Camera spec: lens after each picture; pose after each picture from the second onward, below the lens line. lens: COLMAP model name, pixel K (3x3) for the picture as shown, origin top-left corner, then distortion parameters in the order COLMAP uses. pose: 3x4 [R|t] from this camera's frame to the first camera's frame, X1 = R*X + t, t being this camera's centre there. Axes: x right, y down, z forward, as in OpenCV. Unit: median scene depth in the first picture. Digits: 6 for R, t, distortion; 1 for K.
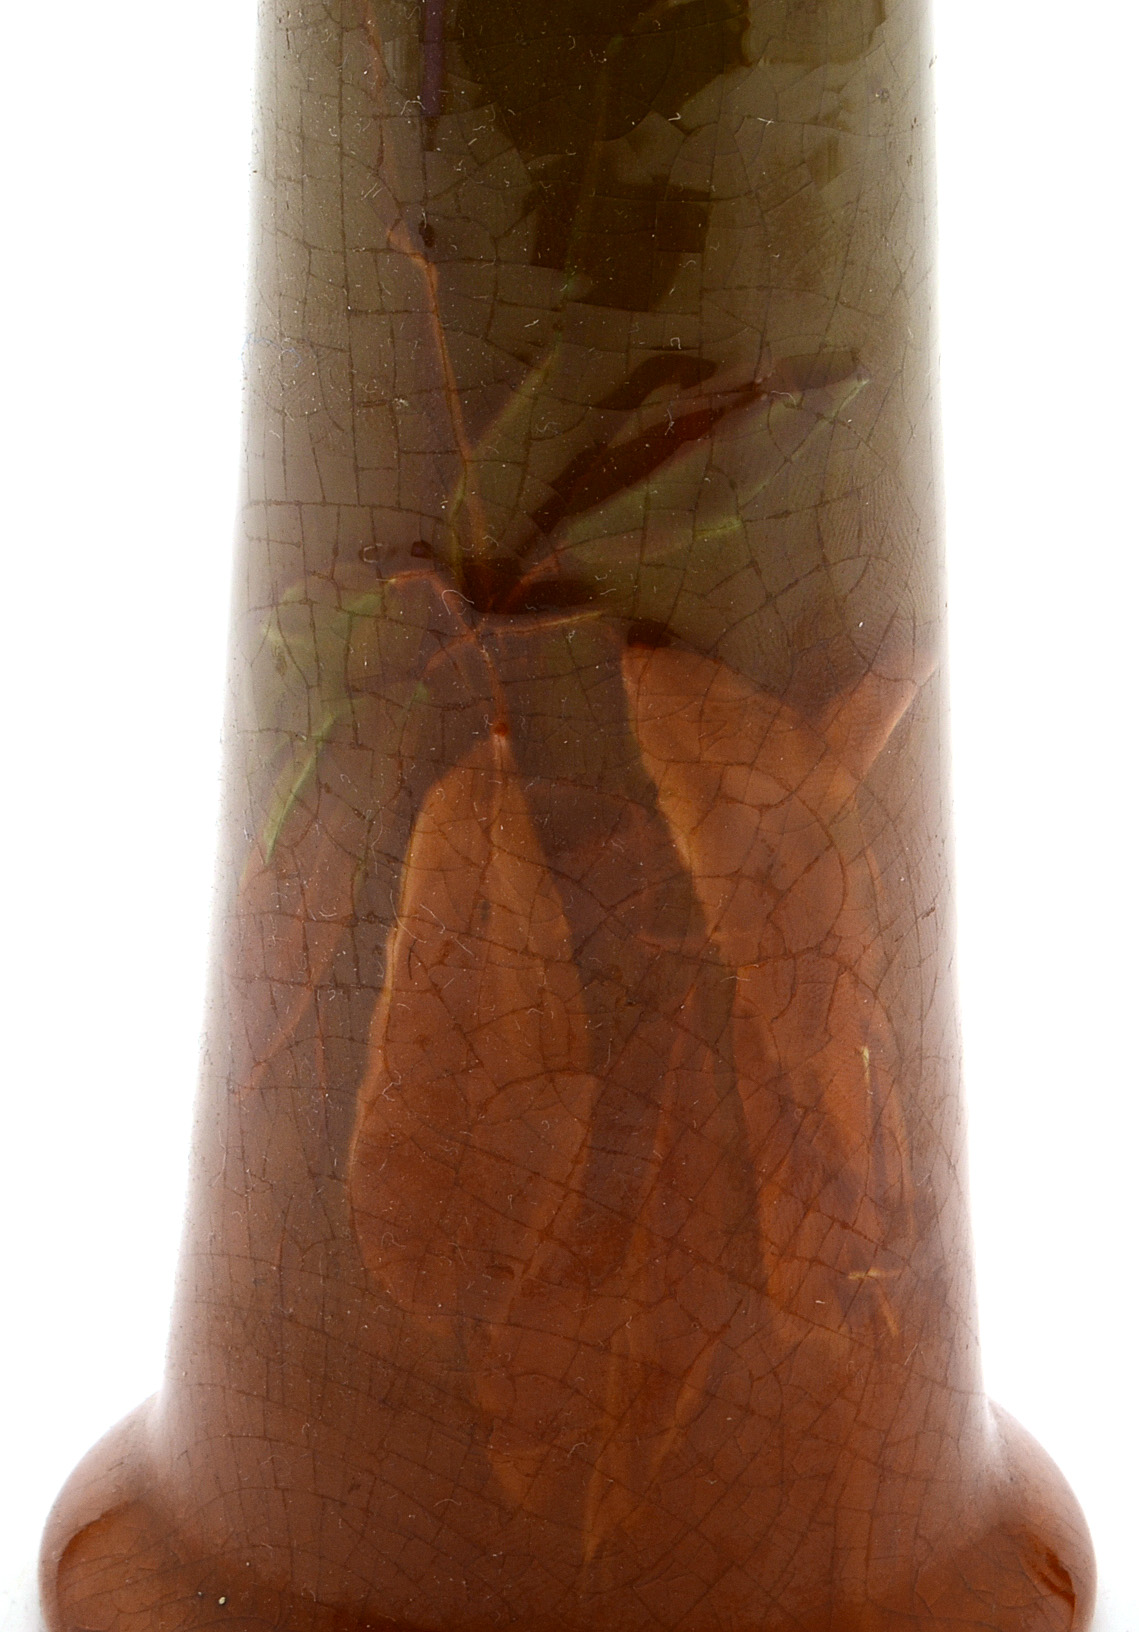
lens RADIAL K [[5413.9, 0, 572.4], [0, 5413.9, 816.5], [0, 0, 1]] dist [0.061105, 0.000000]
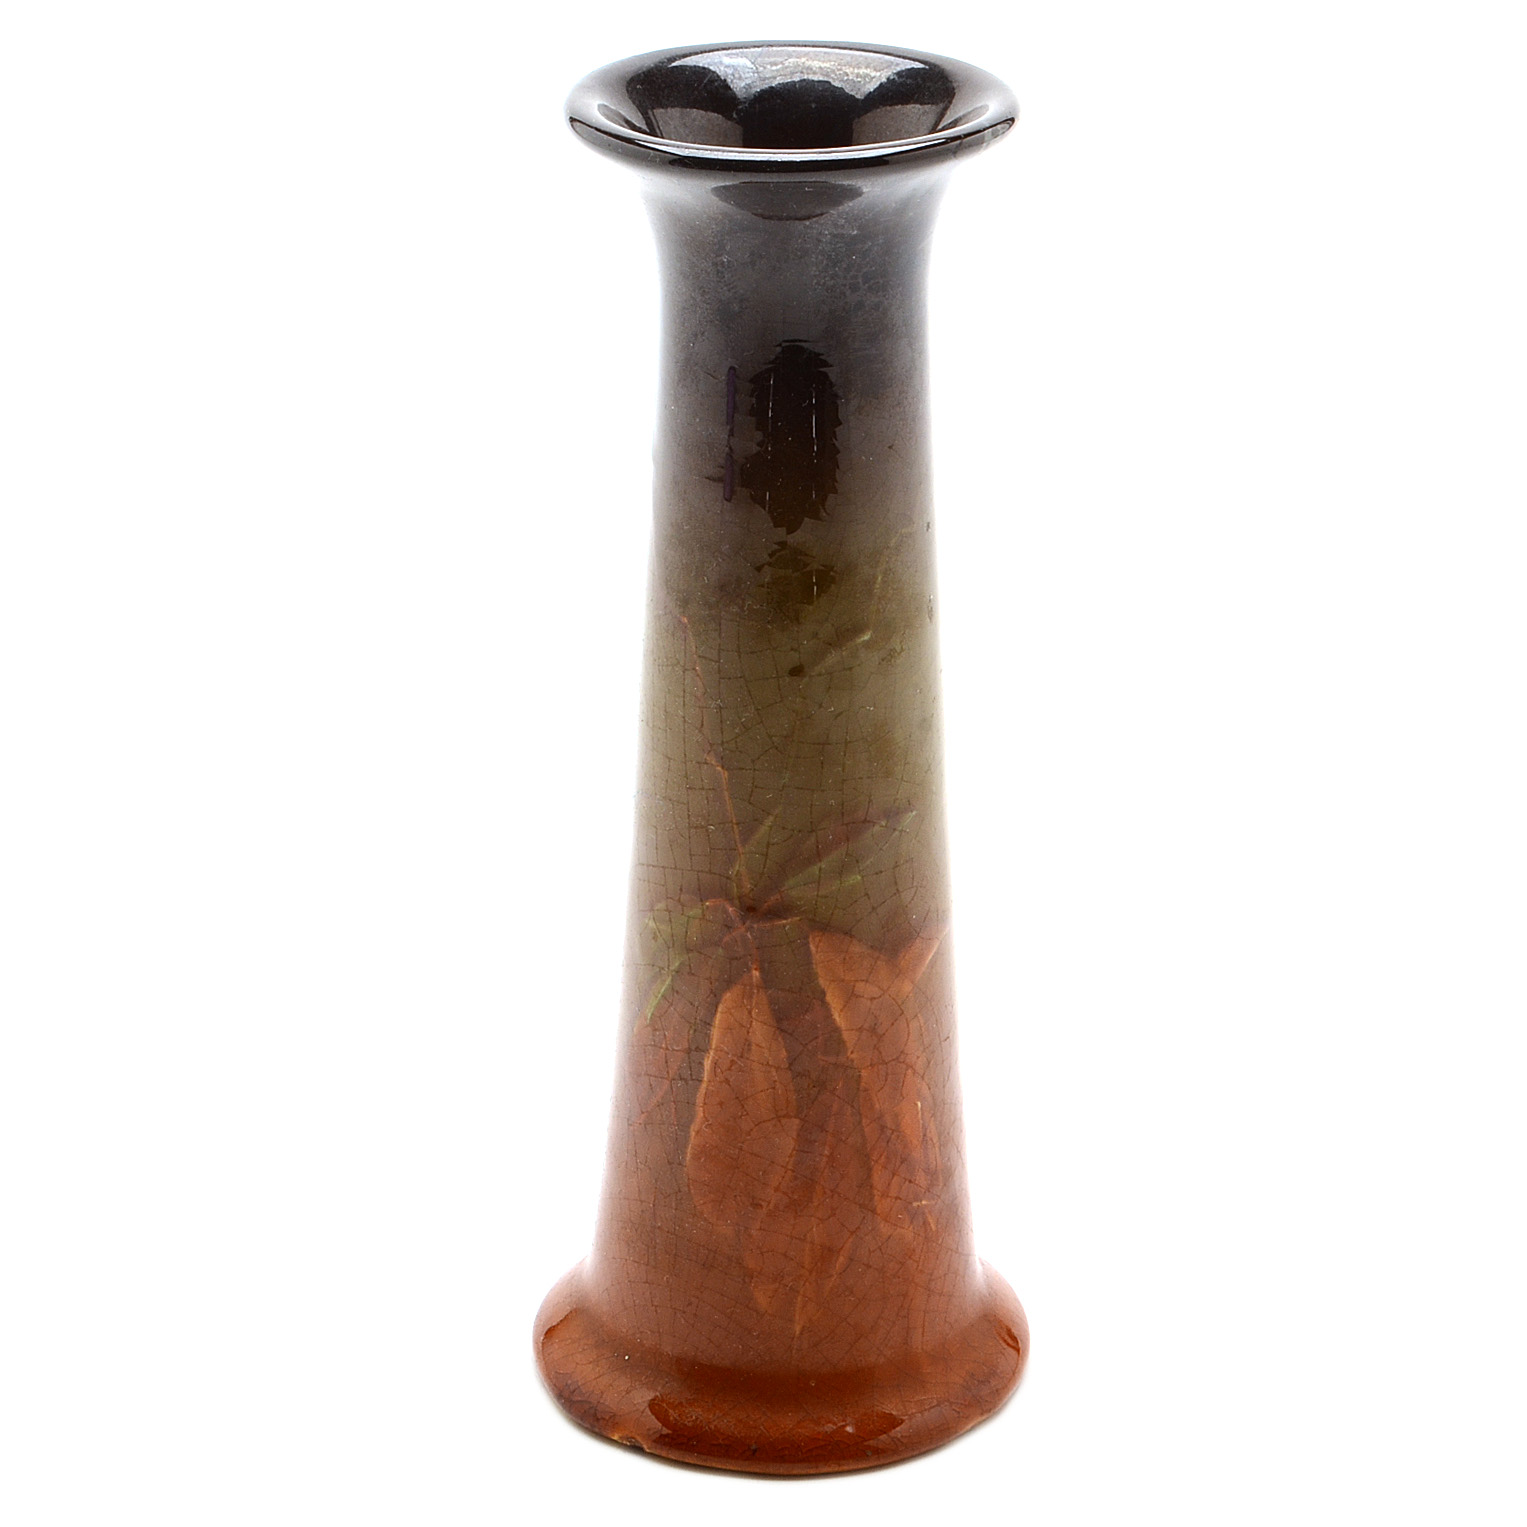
lens RADIAL K [[4353.8, 0, 760.4], [0, 4353.8, 763.0], [0, 0, 1]] dist [0.021852, 0.000000]
pose [[0.999574, -0.016811, 0.023866, -0.051500], [0.016818, 0.999859, -0.000084, -0.097962], [-0.023861, 0.000485, 0.999715, -0.789870]]
